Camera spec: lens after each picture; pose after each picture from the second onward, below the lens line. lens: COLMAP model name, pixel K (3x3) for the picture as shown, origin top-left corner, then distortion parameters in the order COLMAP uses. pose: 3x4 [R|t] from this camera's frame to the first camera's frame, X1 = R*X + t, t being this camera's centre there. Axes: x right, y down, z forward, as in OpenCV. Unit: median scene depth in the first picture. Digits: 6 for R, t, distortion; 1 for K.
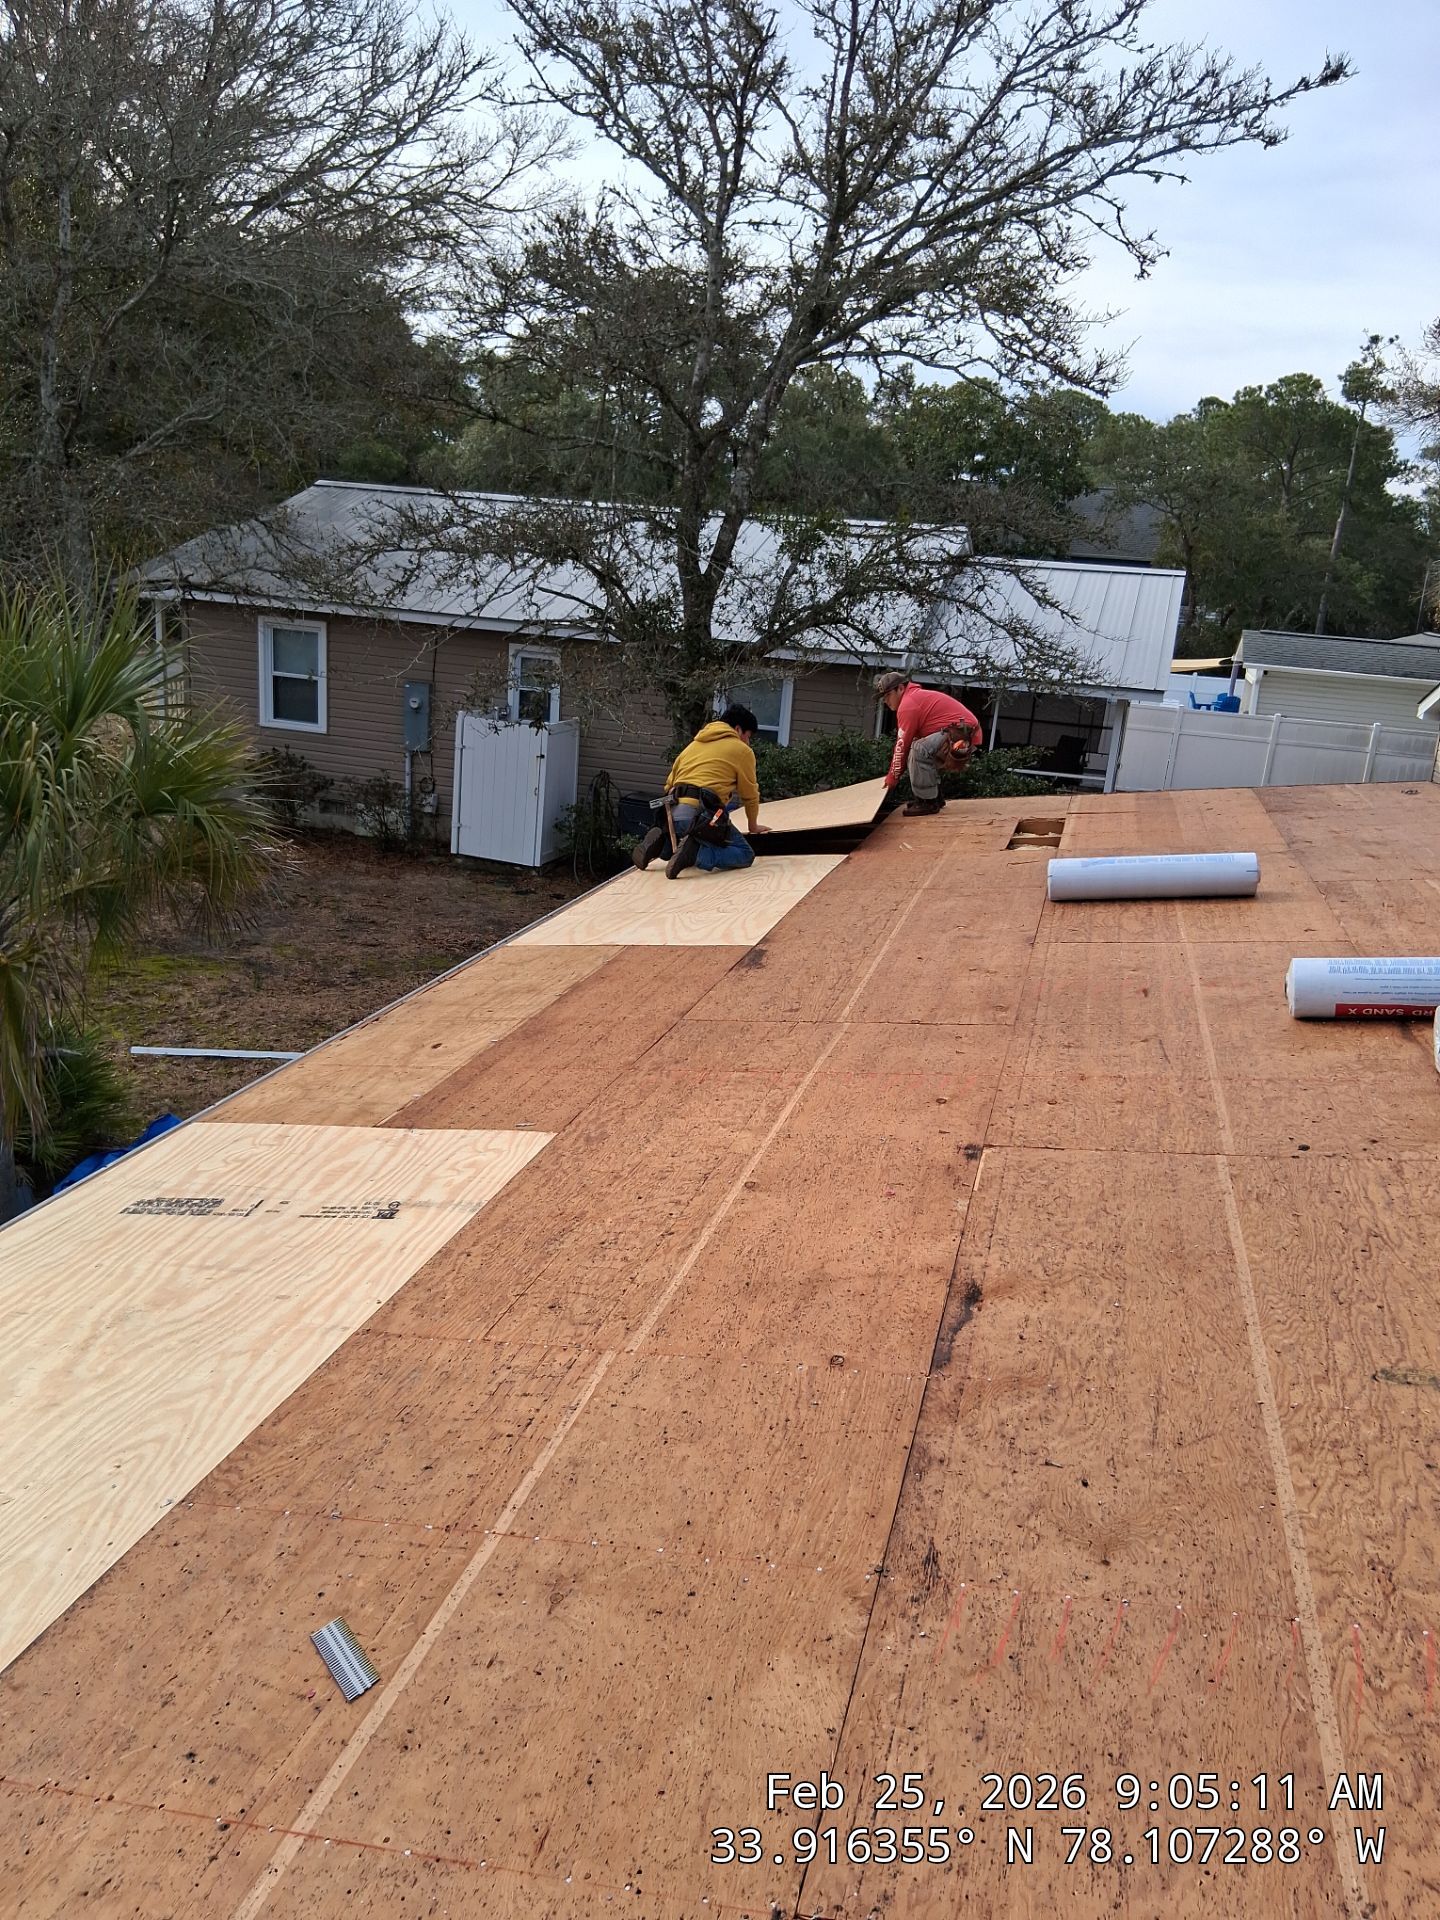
lens RADIAL K [[1482.7, 0, 683.9], [0, 1482.7, 938.0], [0, 0, 1]] dist [0.150692, -0.261233]
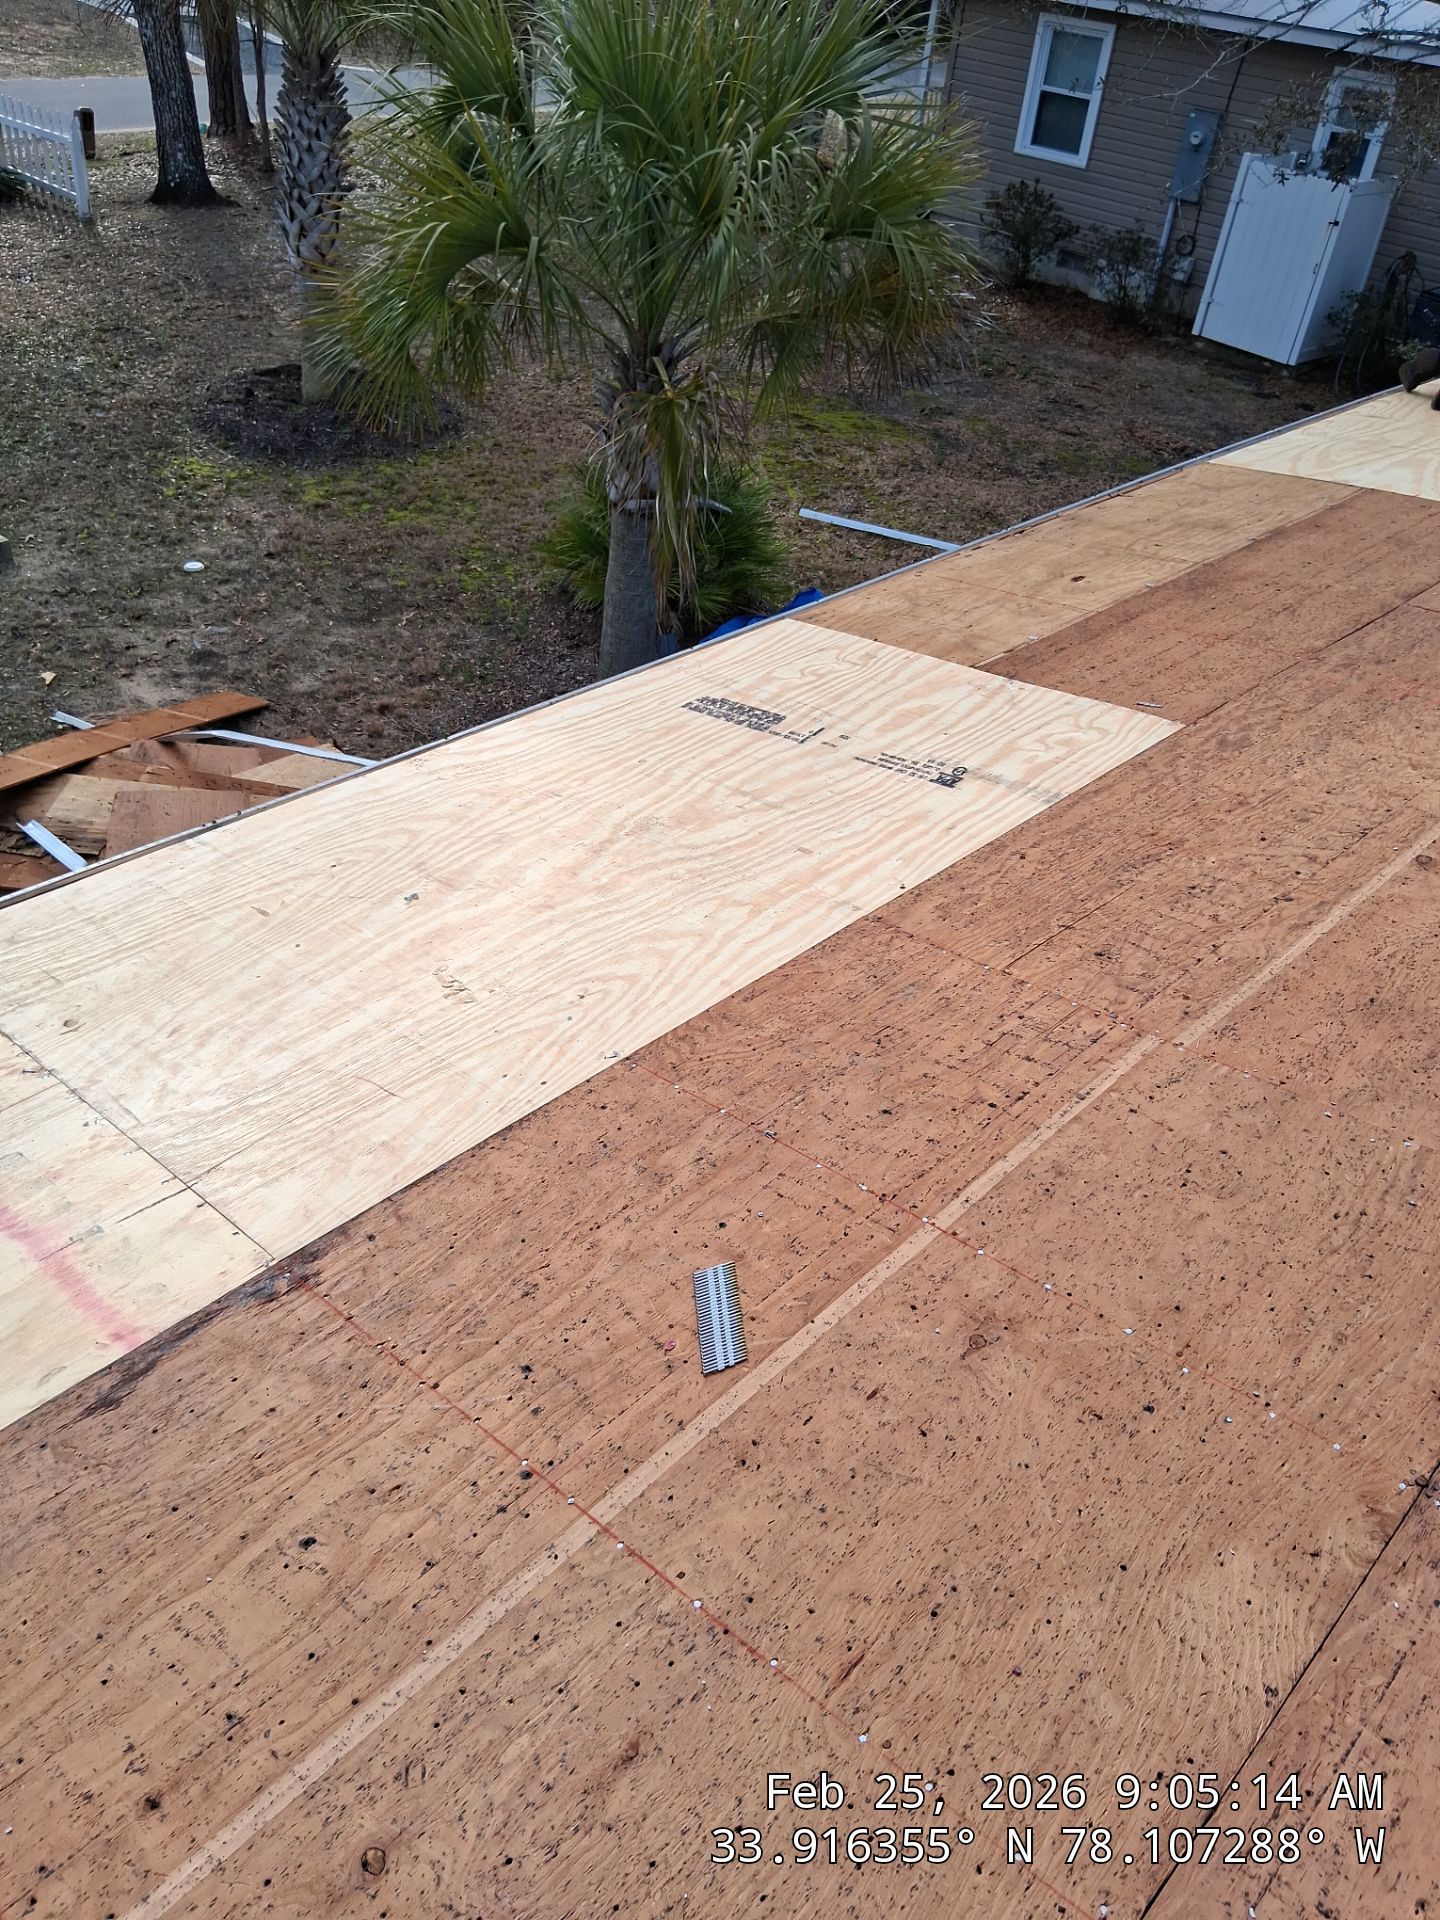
lens RADIAL K [[1467.7, 0, 679.3], [0, 1467.7, 961.5], [0, 0, 1]] dist [0.139648, -0.253963]
pose [[0.885250, 0.285718, -0.367012, 0.001259], [-0.142810, 0.917932, 0.370144, -0.003074], [0.442649, -0.275257, 0.853402, 0.055366]]
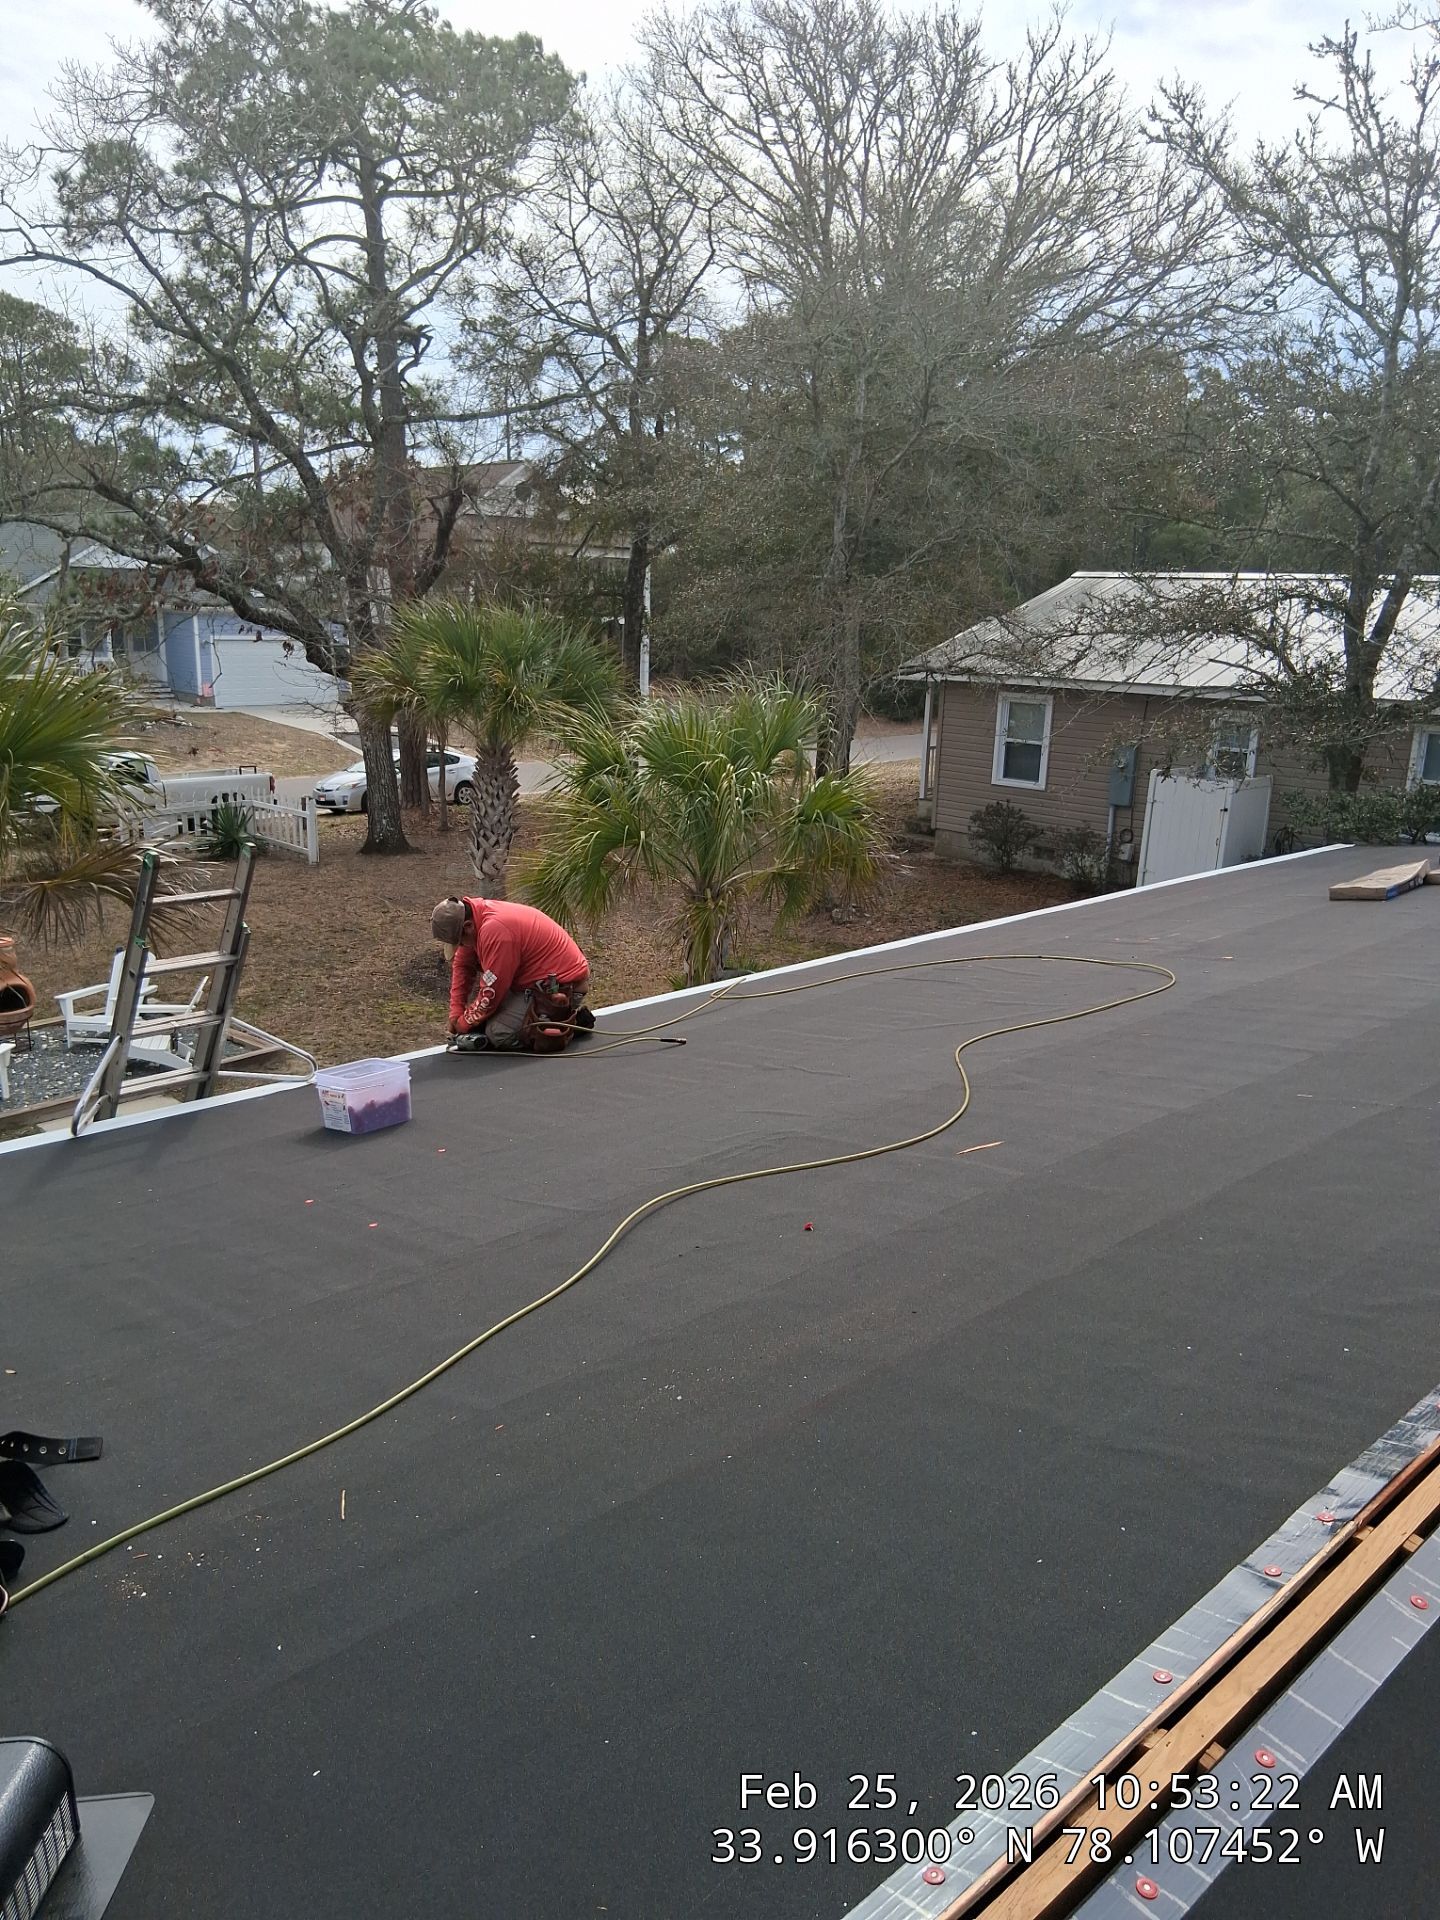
lens RADIAL K [[1467.7, 0, 679.3], [0, 1467.7, 961.5], [0, 0, 1]] dist [0.139648, -0.253963]
pose [[0.859605, 0.074067, -0.505562, 0.167954], [-0.090653, 0.995848, -0.008242, 0.048119], [0.502852, 0.052916, 0.862751, -0.200466]]
